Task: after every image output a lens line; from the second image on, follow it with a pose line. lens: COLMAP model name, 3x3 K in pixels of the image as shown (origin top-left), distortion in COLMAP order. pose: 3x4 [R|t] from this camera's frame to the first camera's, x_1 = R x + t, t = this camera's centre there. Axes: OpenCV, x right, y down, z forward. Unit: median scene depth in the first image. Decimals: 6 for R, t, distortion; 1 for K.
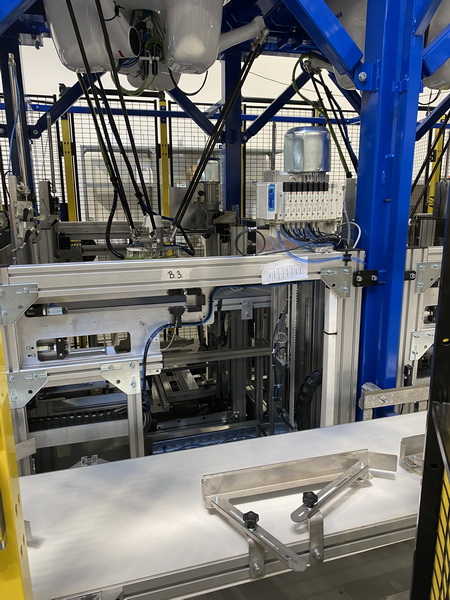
lens RADIAL K [[464.3, 0, 224.5], [0, 464.3, 295.8], [0, 0, 1]] dist [0.024528, -0.003528]
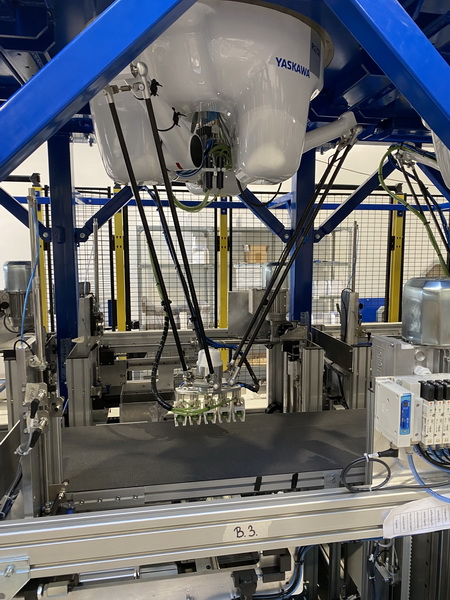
lens RADIAL K [[459.3, 0, 225.0], [0, 459.3, 300.0], [0, 0, 1]] dist [0.043656, 0.001260]
pose [[0.993819, 0.020422, -0.109122, -0.044772], [-0.032301, 0.993601, -0.108229, -0.177038], [0.106214, 0.111085, 0.988119, 0.216372]]
